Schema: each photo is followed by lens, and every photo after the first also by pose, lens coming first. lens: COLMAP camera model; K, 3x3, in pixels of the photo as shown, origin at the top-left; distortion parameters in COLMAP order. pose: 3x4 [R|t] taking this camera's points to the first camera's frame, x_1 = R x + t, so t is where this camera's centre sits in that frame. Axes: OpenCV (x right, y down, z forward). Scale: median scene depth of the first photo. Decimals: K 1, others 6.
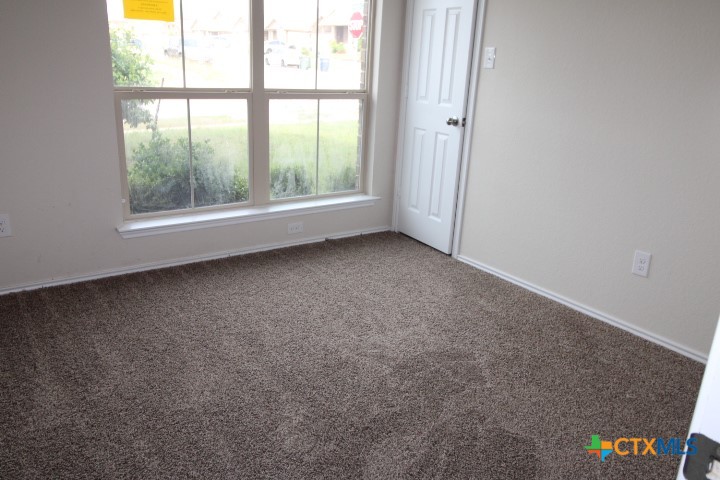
lens RADIAL K [[567.4, 0, 360.0], [0, 567.4, 240.0], [0, 0, 1]] dist [0.009574, 0.000454]
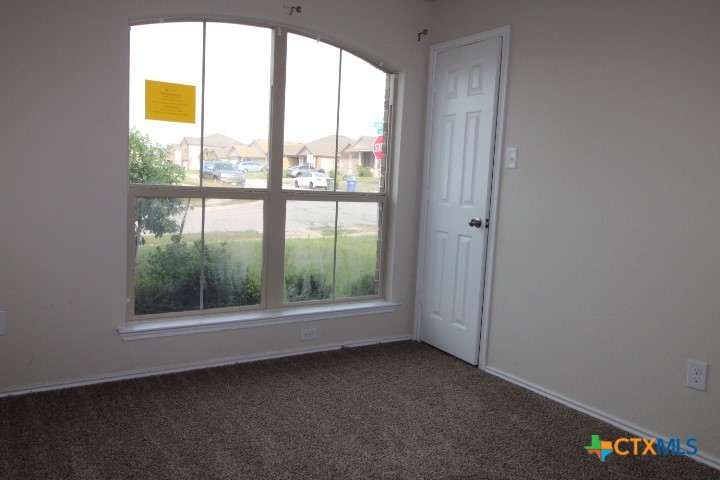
lens RADIAL K [[567.4, 0, 360.0], [0, 567.4, 240.0], [0, 0, 1]] dist [0.009574, 0.000454]
pose [[0.998981, 0.005664, -0.044782, 0.011729], [-0.014803, 0.978338, -0.206483, 0.020865], [0.042642, 0.206935, 0.977425, 0.061288]]
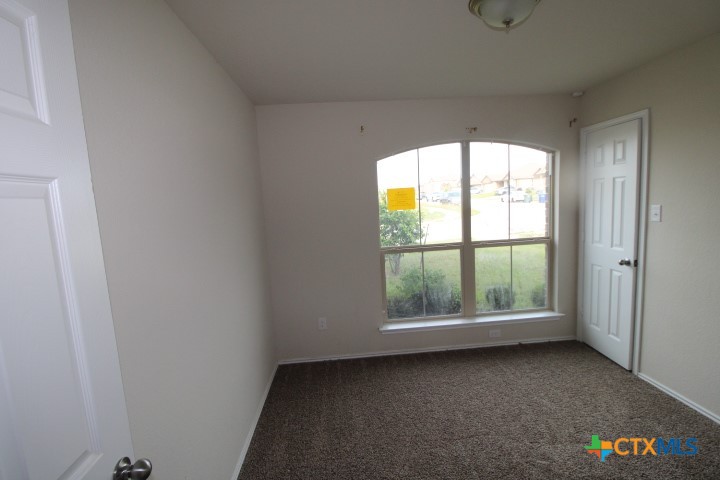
lens RADIAL K [[340.9, 0, 360.0], [0, 340.9, 240.0], [0, 0, 1]] dist [-0.002560, -0.011530]
pose [[0.846033, -0.034280, -0.532027, 0.069694], [-0.068717, 0.982595, -0.172585, -0.089407], [0.528683, 0.182572, 0.828952, 0.065094]]
